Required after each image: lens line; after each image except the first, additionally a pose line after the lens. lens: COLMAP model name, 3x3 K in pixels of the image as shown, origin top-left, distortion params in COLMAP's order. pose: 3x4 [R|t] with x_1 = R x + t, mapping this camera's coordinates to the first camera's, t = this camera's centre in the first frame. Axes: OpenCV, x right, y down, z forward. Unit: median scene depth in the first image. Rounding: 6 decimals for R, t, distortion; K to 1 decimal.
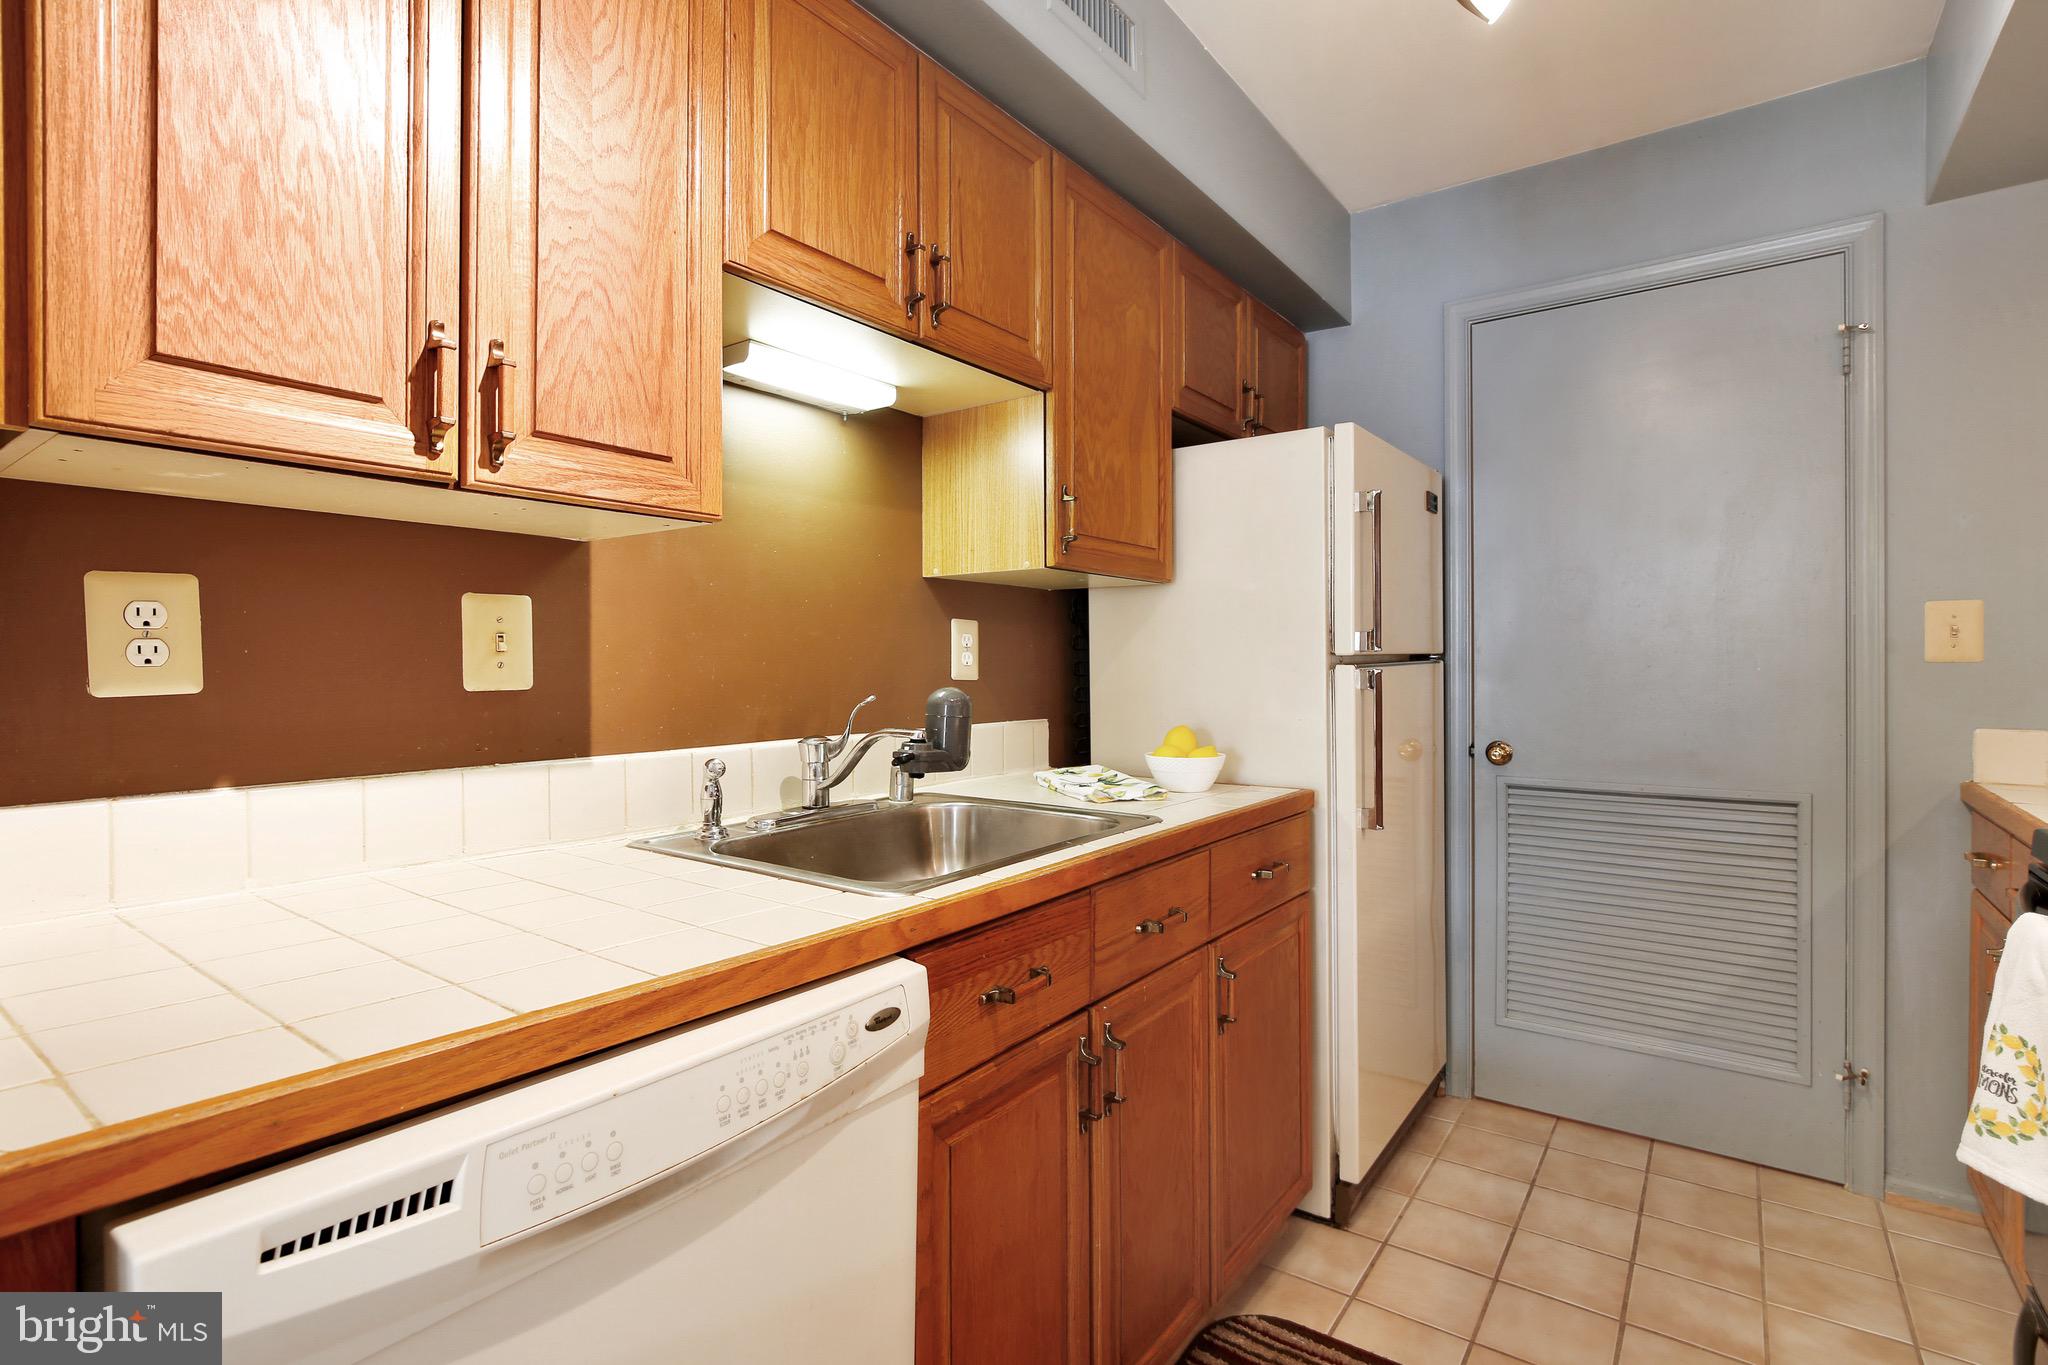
lens RADIAL K [[961.8, 0, 1032.4], [0, 961.8, 681.8], [0, 0, 1]] dist [-0.002559, -0.000471]
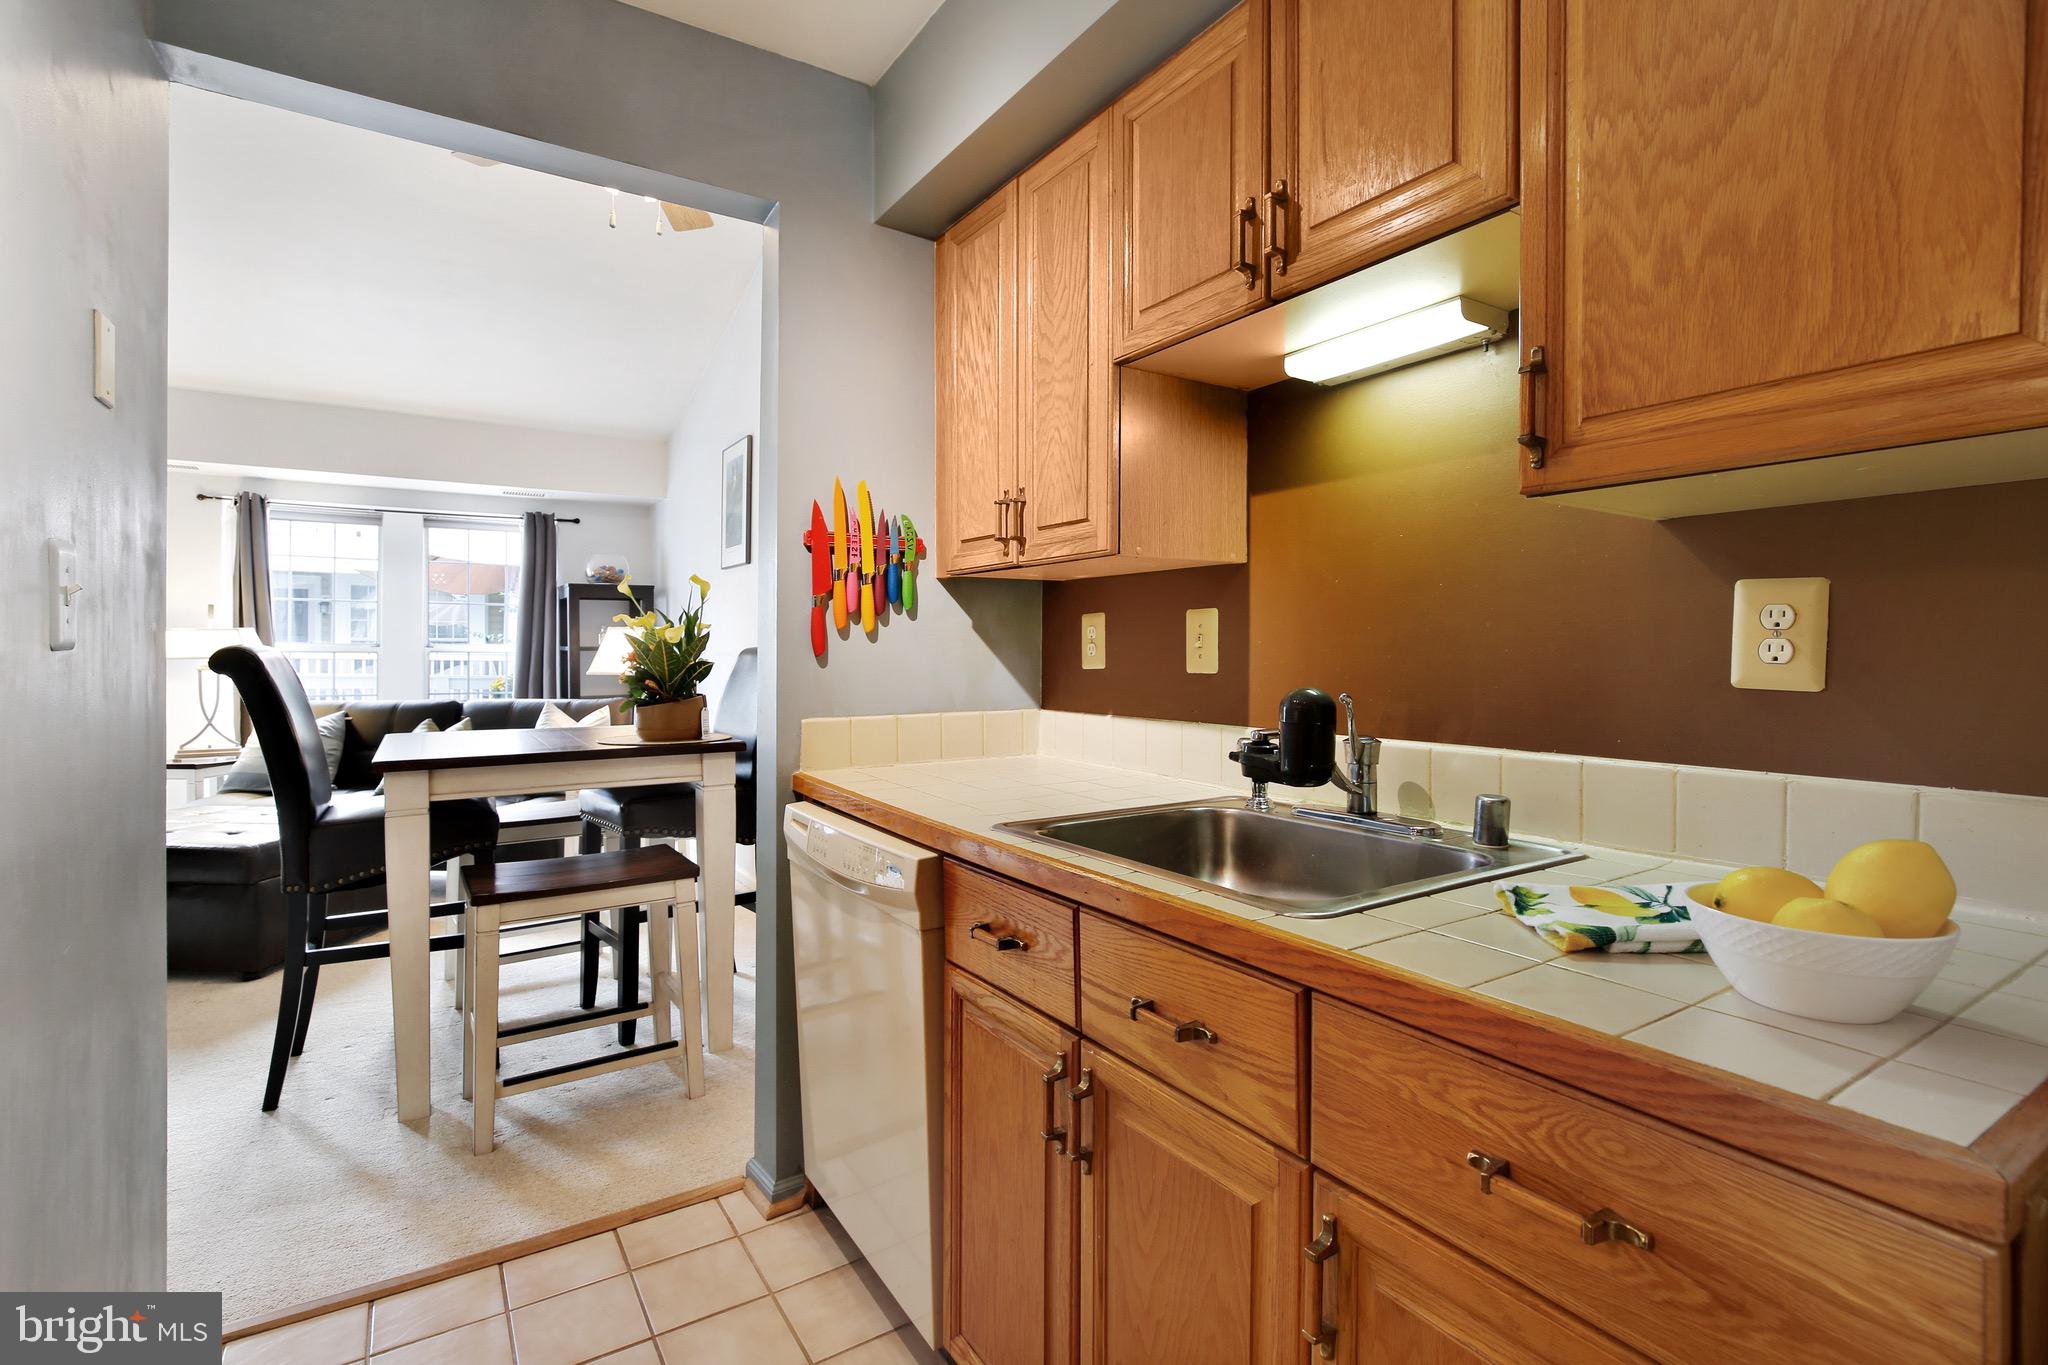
lens RADIAL K [[961.8, 0, 1032.2], [0, 961.8, 662.6], [0, 0, 1]] dist [-0.002559, -0.000471]
pose [[-0.362324, 0.006224, -0.932031, 0.841048], [-0.026088, 0.999518, 0.016816, -0.024590], [0.931687, 0.030408, -0.361987, 1.170926]]
